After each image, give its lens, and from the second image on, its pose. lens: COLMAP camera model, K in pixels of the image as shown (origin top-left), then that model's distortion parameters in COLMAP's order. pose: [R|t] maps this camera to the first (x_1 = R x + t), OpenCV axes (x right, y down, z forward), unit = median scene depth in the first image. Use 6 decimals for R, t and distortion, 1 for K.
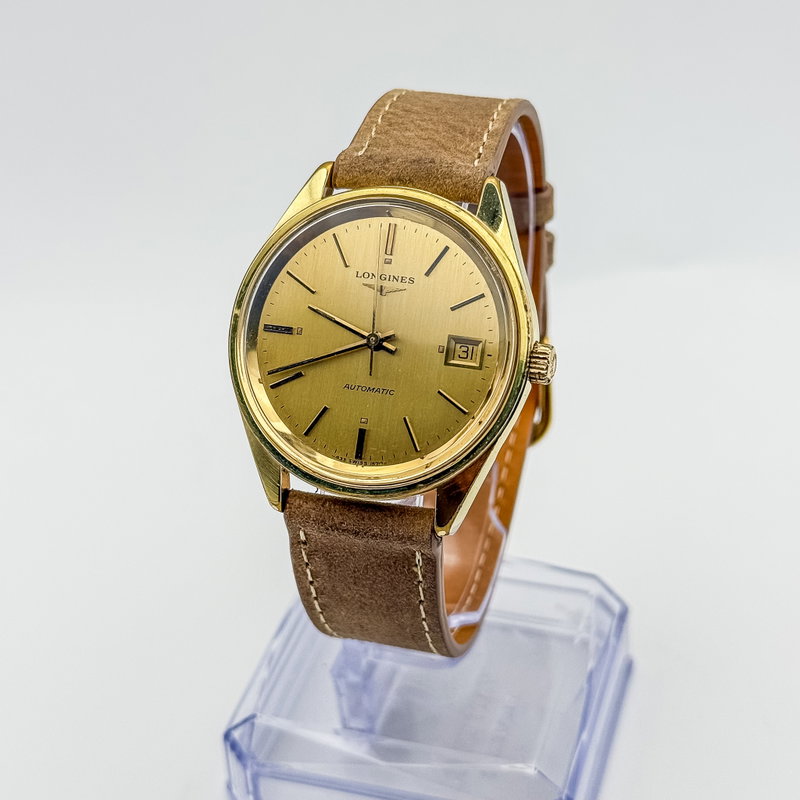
lens RADIAL K [[1674.3, 0, 395.4], [0, 1674.3, 408.8], [0, 0, 1]] dist [0.228934, 0.000000]
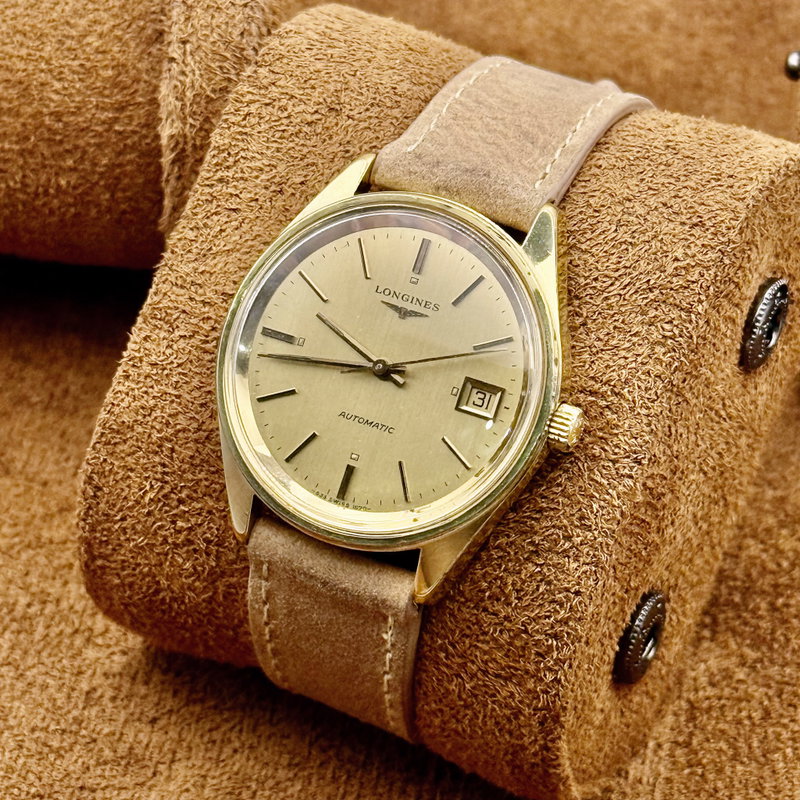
lens RADIAL K [[3259.7, 0, 398.0], [0, 3259.7, 393.0], [0, 0, 1]] dist [0.226124, 0.000000]
pose [[0.982185, 0.169245, -0.081662, 0.134994], [-0.169448, 0.985529, 0.004494, -0.036786], [0.081241, 0.009423, 0.996650, -0.681641]]
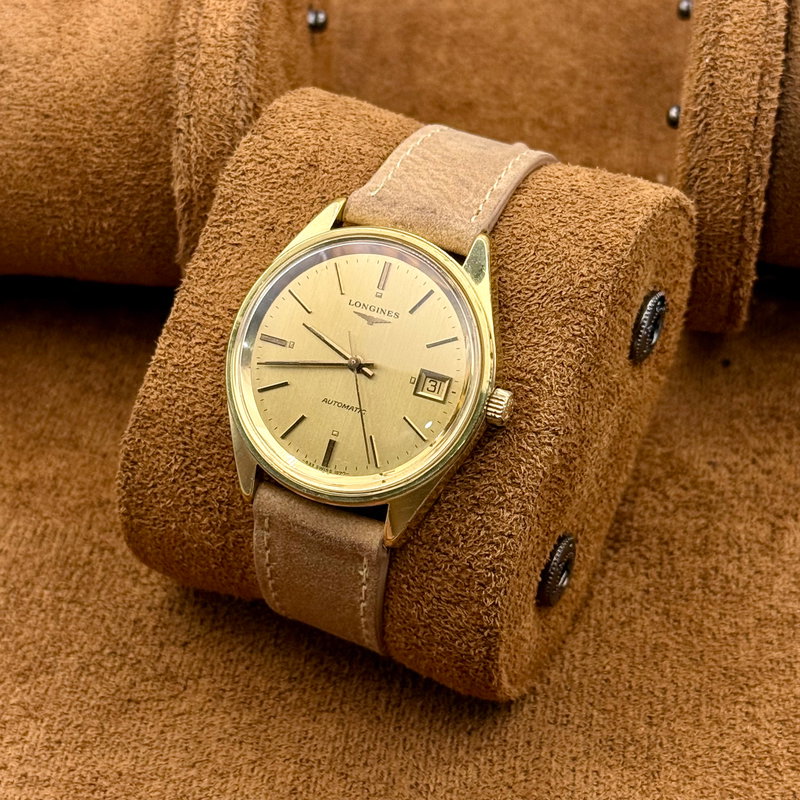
lens RADIAL K [[2237.8, 0, 387.9], [0, 2237.8, 394.3], [0, 0, 1]] dist [0.305849, 0.000000]
pose [[0.986615, 0.152079, -0.058842, 0.099048], [-0.152730, 0.988245, -0.006690, -0.013783], [0.057133, 0.015588, 0.998245, -0.484360]]
